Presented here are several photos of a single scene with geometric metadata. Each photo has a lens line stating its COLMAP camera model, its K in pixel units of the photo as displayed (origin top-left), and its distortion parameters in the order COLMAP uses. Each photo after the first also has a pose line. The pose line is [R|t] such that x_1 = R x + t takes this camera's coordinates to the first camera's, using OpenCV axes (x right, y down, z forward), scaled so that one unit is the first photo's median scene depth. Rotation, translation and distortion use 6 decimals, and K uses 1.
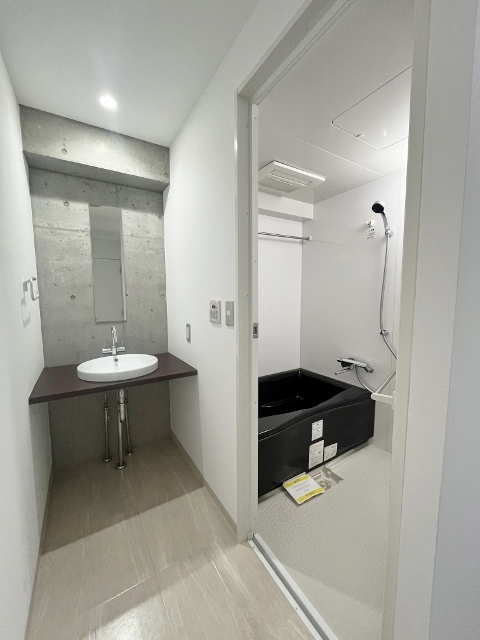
lens RADIAL K [[258.1, 0, 238.5], [0, 258.1, 321.4], [0, 0, 1]] dist [-0.003755, -0.000255]
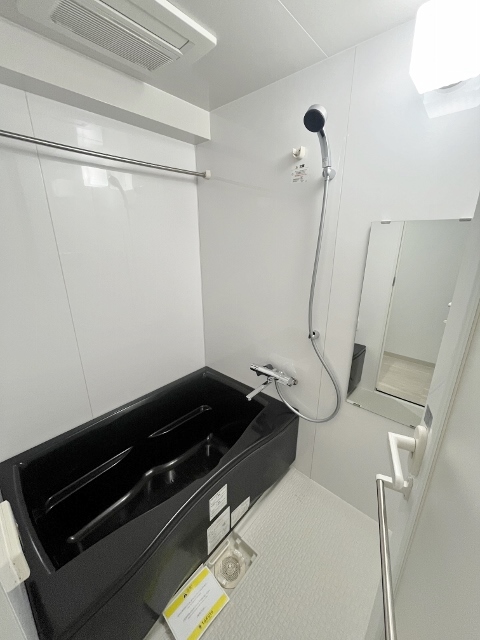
lens RADIAL K [[258.1, 0, 238.5], [0, 258.1, 320.7], [0, 0, 1]] dist [-0.003755, -0.000255]
pose [[0.959259, -0.079982, 0.270969, 0.275268], [0.022966, 0.977992, 0.207373, -0.191906], [-0.281592, -0.192701, 0.939985, 0.600284]]
